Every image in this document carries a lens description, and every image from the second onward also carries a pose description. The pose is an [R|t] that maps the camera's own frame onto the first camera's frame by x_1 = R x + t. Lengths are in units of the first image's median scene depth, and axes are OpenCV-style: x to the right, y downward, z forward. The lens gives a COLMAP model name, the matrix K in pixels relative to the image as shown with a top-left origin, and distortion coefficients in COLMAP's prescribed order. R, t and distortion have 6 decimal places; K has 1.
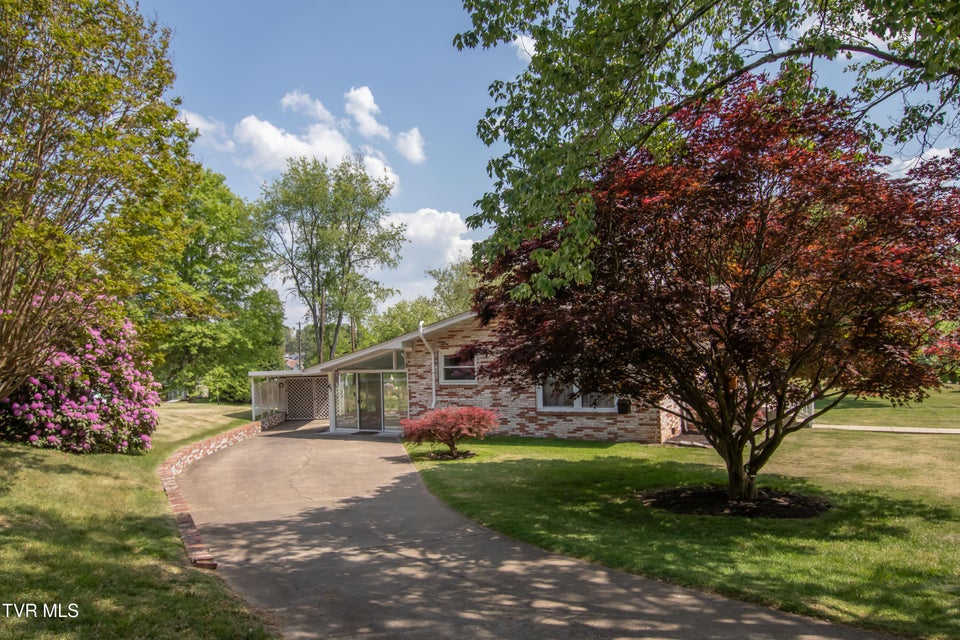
lens RADIAL K [[673.1, 0, 480.0], [0, 673.1, 320.0], [0, 0, 1]] dist [-0.002454, -0.000474]
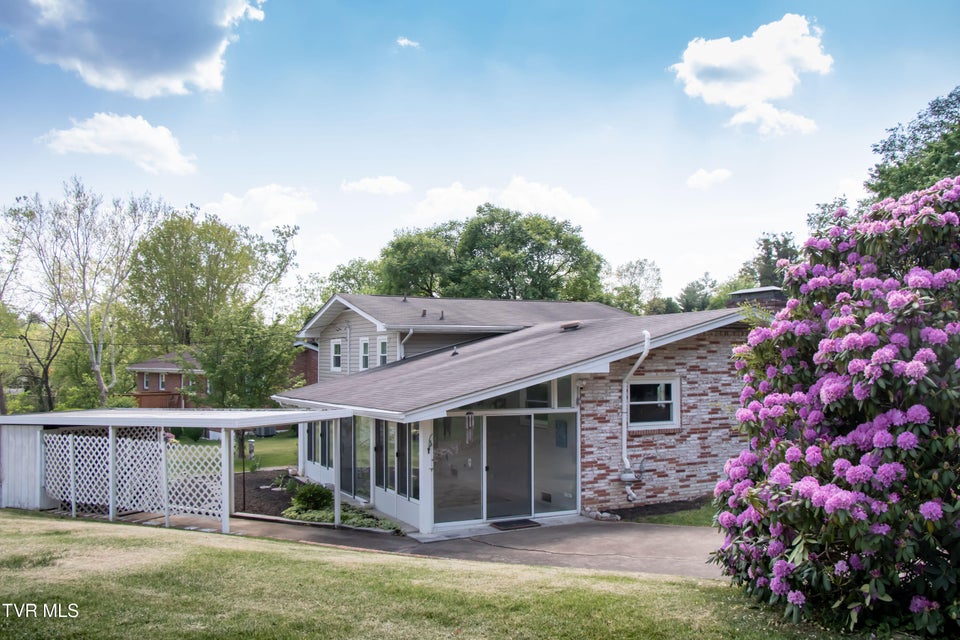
lens RADIAL K [[844.3, 0, 480.0], [0, 844.3, 320.0], [0, 0, 1]] dist [-0.074195, -0.000001]
pose [[0.552561, 0.069278, 0.830588, -0.819931], [-0.049810, 0.997503, -0.050063, 0.038505], [-0.831982, -0.013708, 0.554633, 0.681066]]
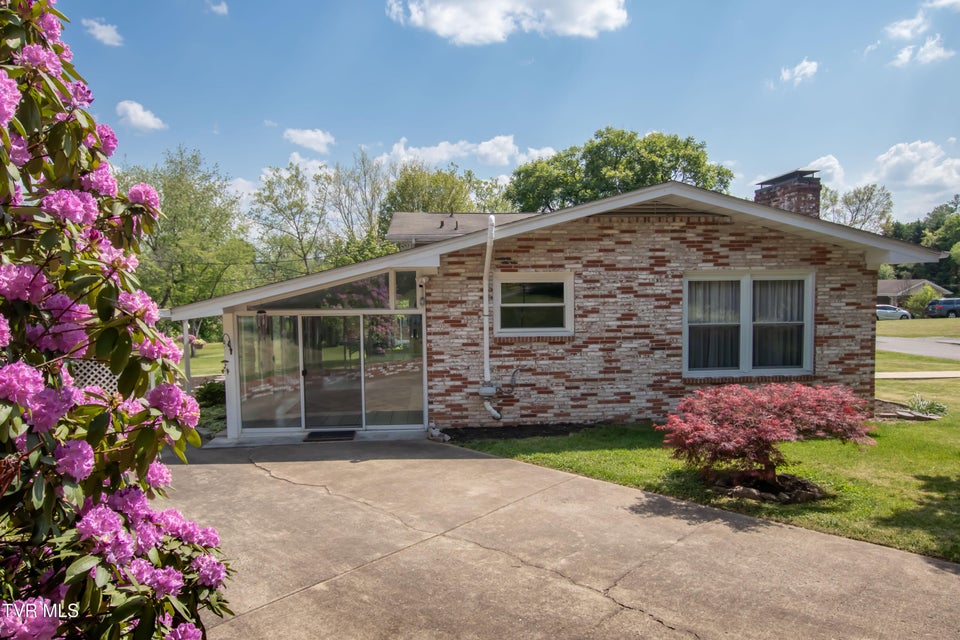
lens RADIAL K [[650.5, 0, 480.0], [0, 650.5, 320.0], [0, 0, 1]] dist [-0.003316, -0.000089]
pose [[0.836089, -0.001483, 0.548592, -0.362889], [-0.039899, 0.997184, 0.063503, 0.049938], [-0.547141, -0.074982, 0.833675, 0.574423]]
